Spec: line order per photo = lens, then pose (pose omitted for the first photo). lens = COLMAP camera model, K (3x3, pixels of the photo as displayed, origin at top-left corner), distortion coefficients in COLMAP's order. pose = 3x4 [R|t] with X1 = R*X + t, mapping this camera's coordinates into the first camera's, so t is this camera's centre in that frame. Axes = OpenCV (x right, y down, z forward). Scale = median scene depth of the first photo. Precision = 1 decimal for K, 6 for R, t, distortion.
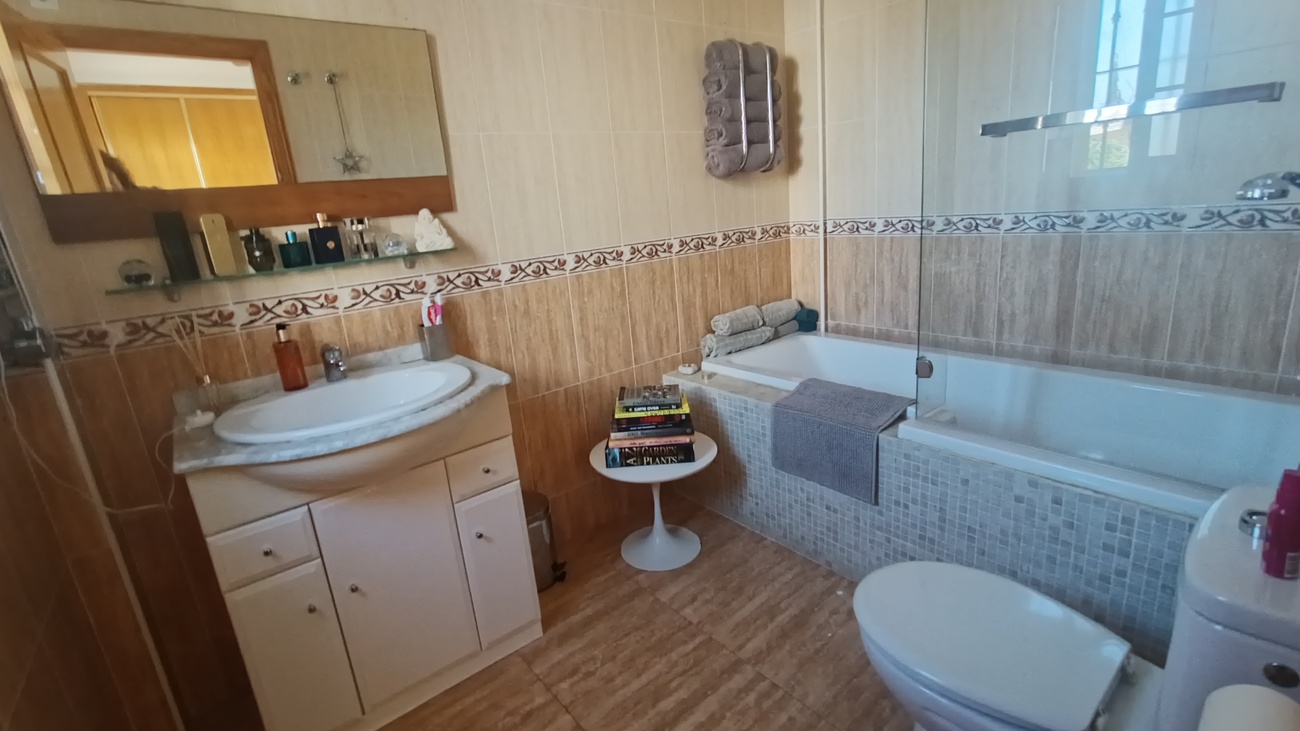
lens RADIAL K [[585.7, 0, 650.0], [0, 585.7, 365.5], [0, 0, 1]] dist [0.018583, 0.000777]
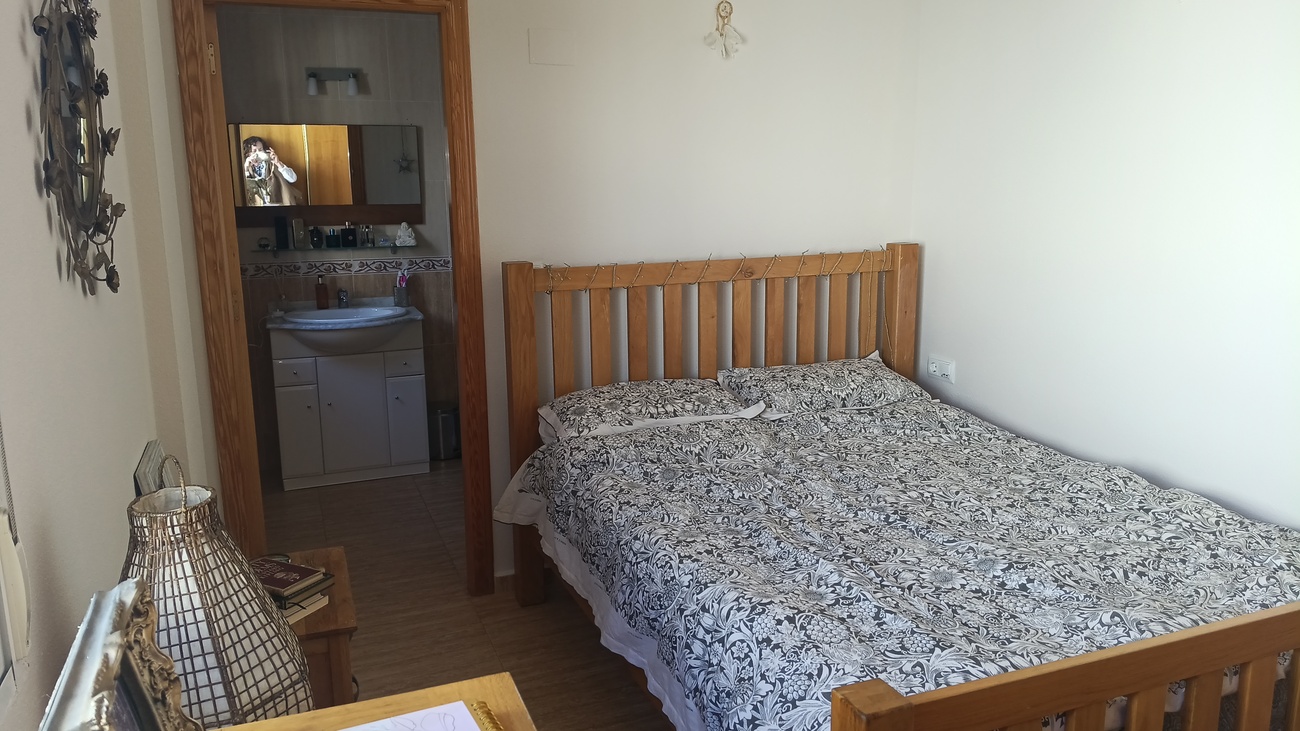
lens RADIAL K [[971.3, 0, 650.0], [0, 971.3, 365.5], [0, 0, 1]] dist [0.233316, -0.000242]
pose [[0.950595, 0.130390, -0.281722, 1.354153], [-0.148044, 0.988079, -0.042221, 0.199661], [0.272859, 0.081843, 0.958567, -1.811452]]
